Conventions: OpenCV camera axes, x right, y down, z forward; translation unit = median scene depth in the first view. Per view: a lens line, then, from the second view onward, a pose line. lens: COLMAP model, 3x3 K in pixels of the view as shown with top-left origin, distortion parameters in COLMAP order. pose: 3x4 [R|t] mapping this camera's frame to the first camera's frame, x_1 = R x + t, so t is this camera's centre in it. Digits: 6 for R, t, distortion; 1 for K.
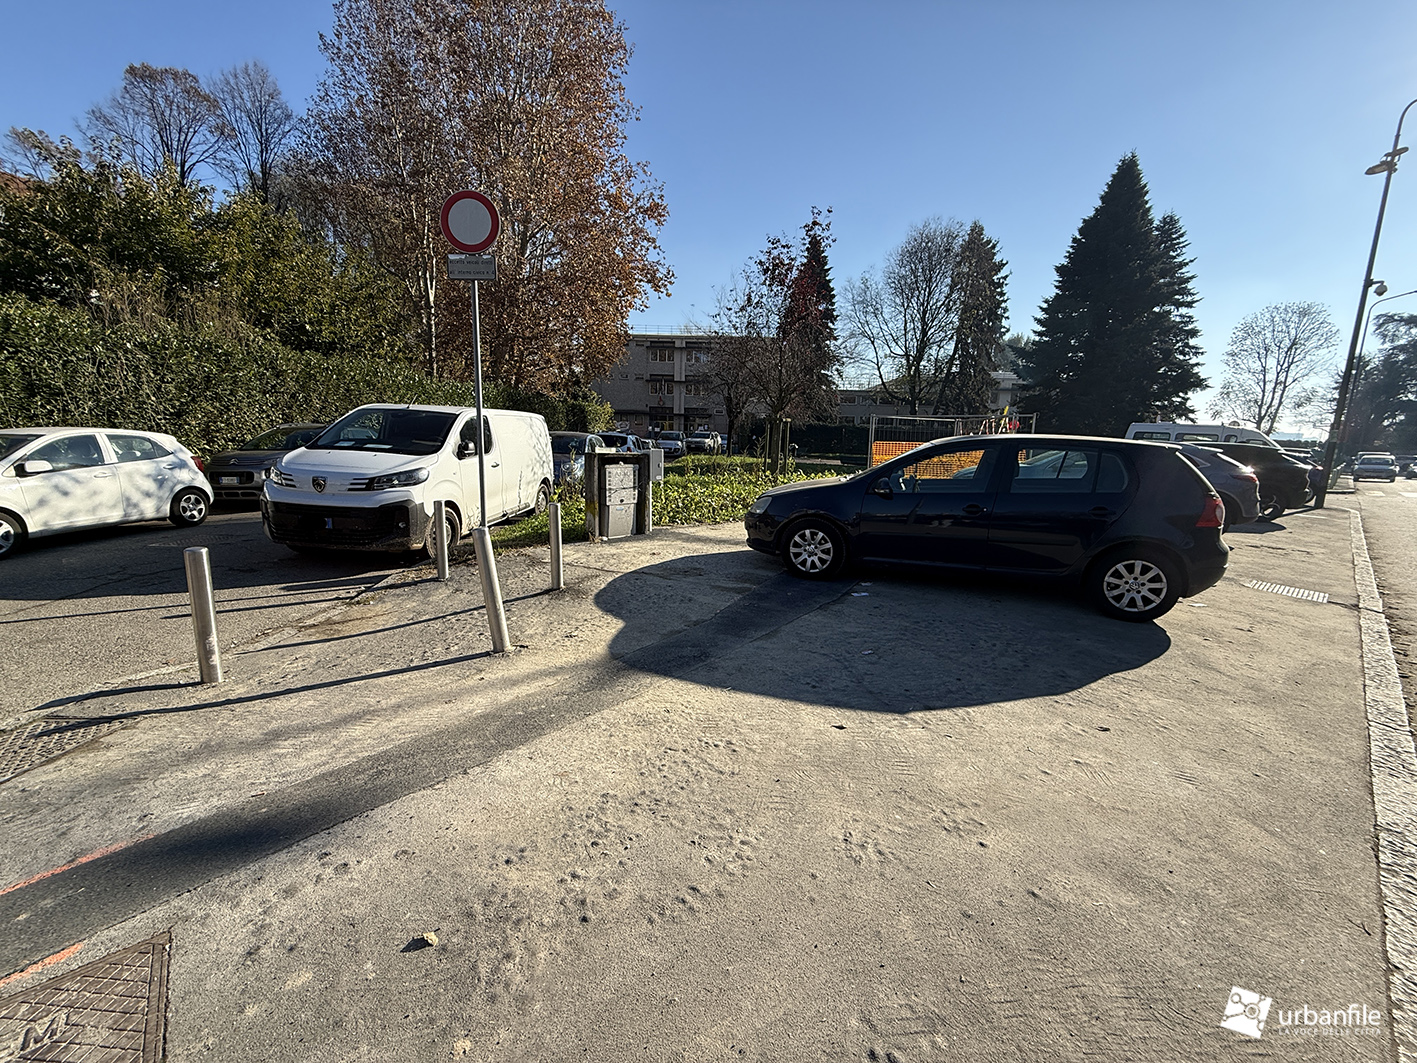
lens RADIAL K [[565.1, 0, 708.5], [0, 565.1, 531.5], [0, 0, 1]] dist [0.000439, -0.000005]
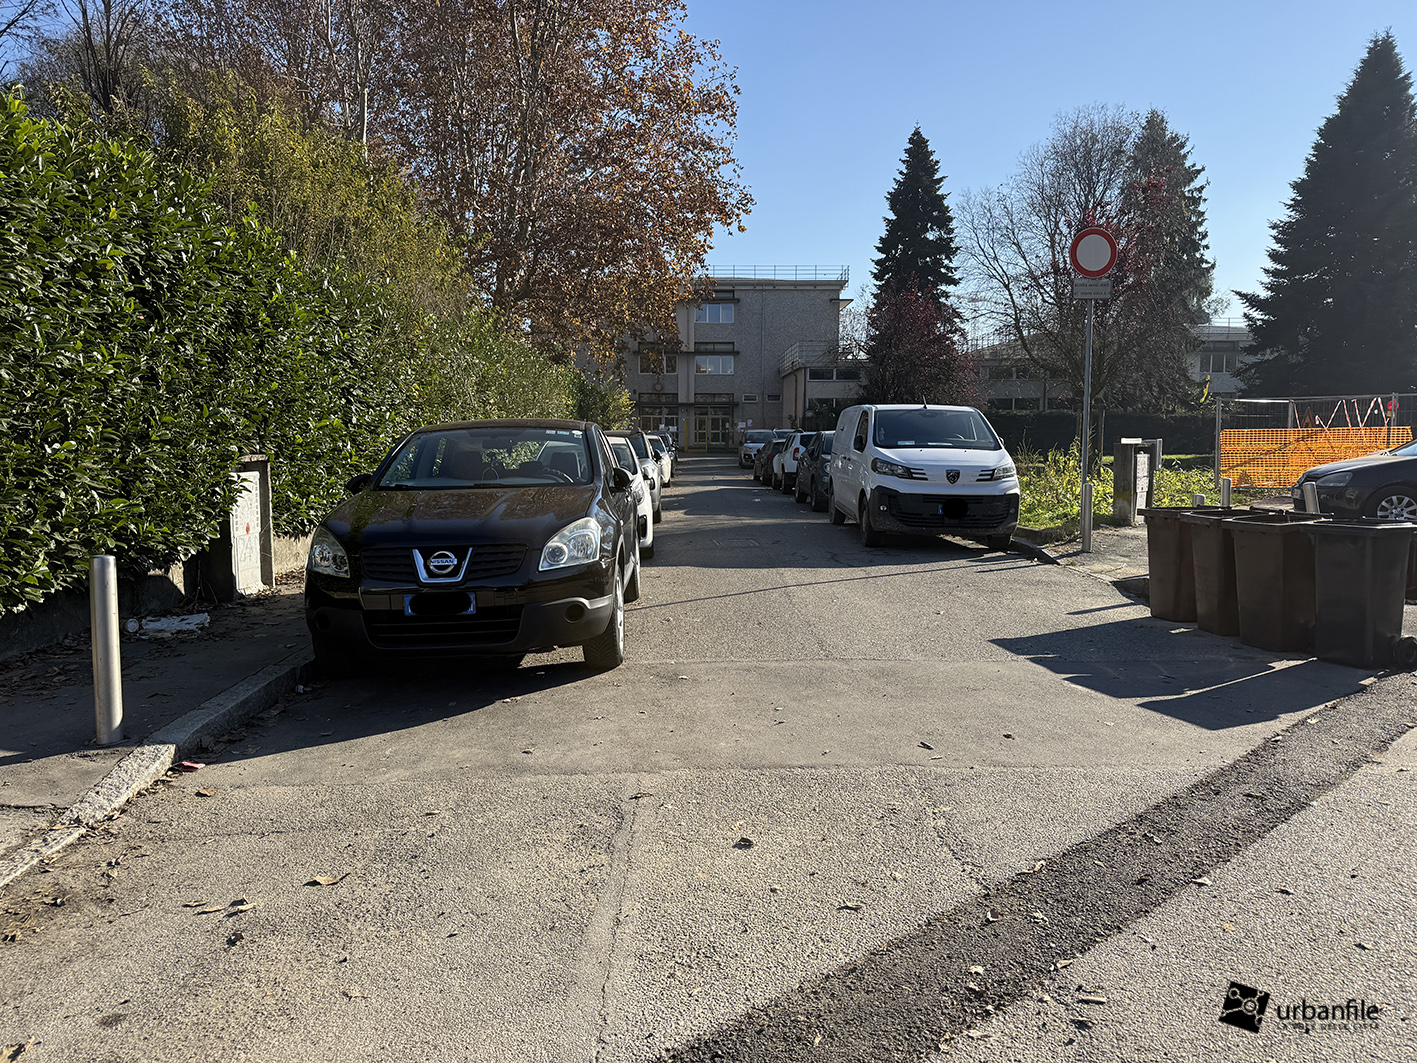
lens RADIAL K [[996.6, 0, 708.5], [0, 996.6, 531.5], [0, 0, 1]] dist [0.041333, -0.049007]
pose [[0.996109, -0.037245, 0.079867, -0.178050], [0.042850, 0.996650, -0.069655, 0.019406], [-0.077005, 0.072806, 0.994369, -0.127188]]
